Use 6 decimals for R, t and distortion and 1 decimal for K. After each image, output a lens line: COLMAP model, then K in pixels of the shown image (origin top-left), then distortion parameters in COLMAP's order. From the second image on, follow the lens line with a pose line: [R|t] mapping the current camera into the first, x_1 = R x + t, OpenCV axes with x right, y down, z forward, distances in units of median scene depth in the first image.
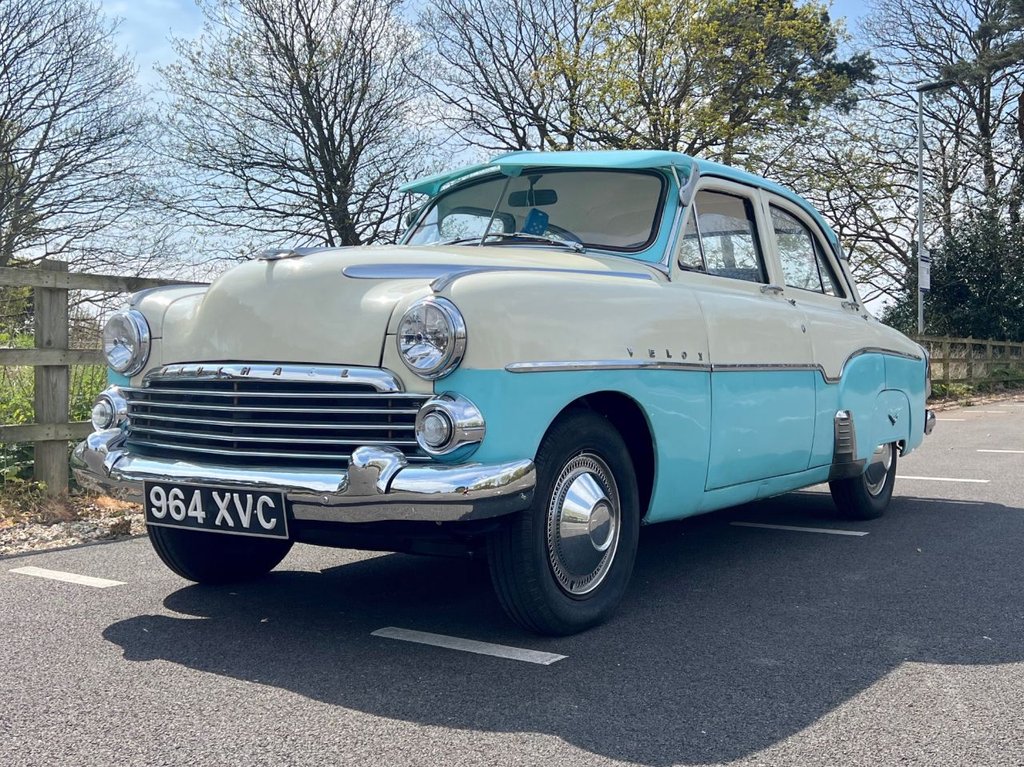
lens RADIAL K [[1073.0, 0, 496.8], [0, 1073.0, 354.9], [0, 0, 1]] dist [0.117692, -0.190911]
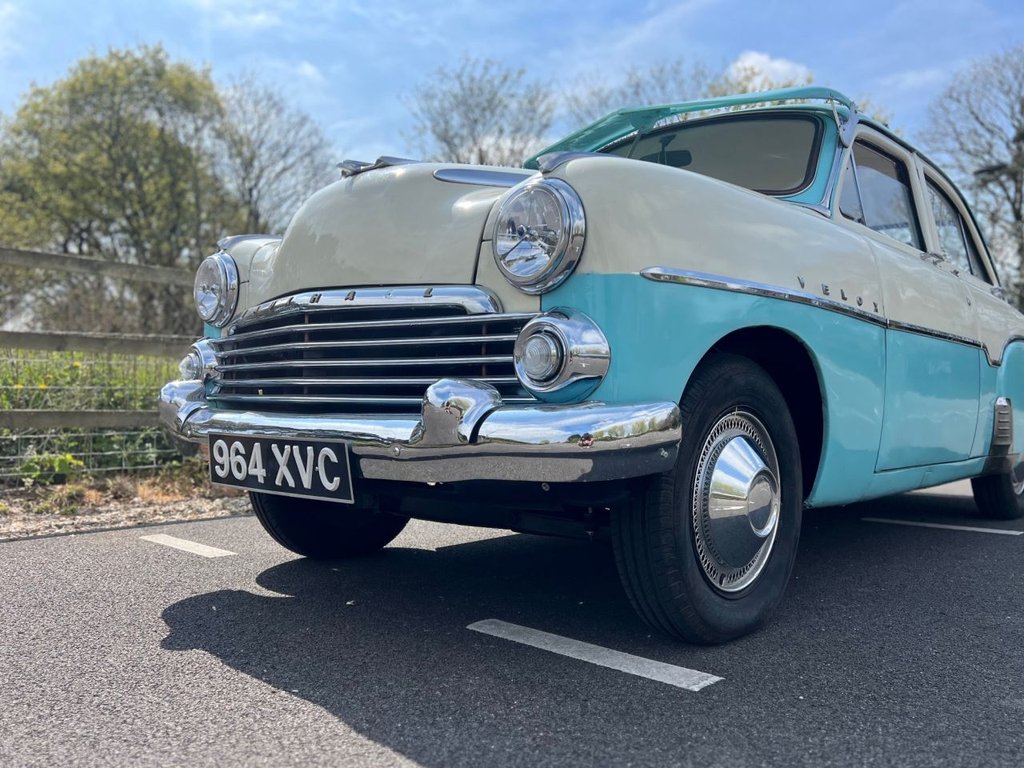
lens RADIAL K [[803.3, 0, 512.0], [0, 803.3, 384.0], [0, 0, 1]] dist [0.040283, -0.011766]
pose [[0.991280, 0.011028, -0.131307, -0.005124], [-0.012780, 0.999840, -0.012509, 0.085545], [0.131149, 0.014078, 0.991263, 0.418400]]
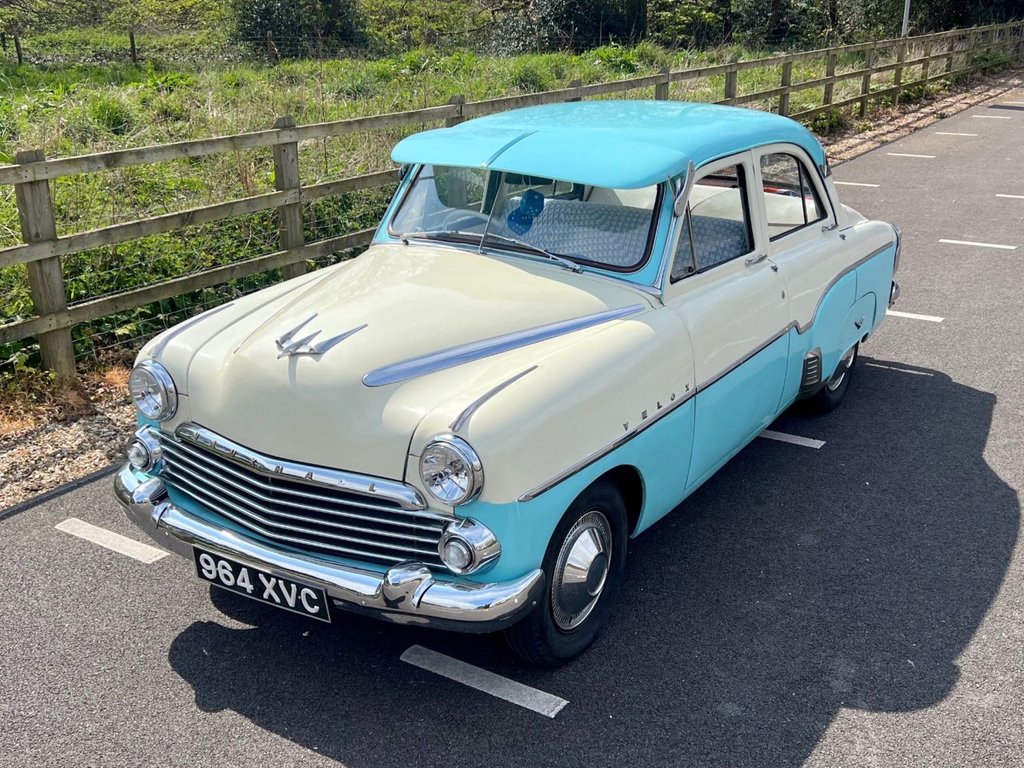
lens RADIAL K [[1082.4, 0, 512.0], [0, 1082.4, 384.0], [0, 0, 1]] dist [0.054304, -0.028424]
pose [[0.998955, -0.017311, 0.042301, -0.040697], [0.002179, 0.942486, 0.334237, -0.438595], [-0.045654, -0.333796, 0.941539, -0.023112]]
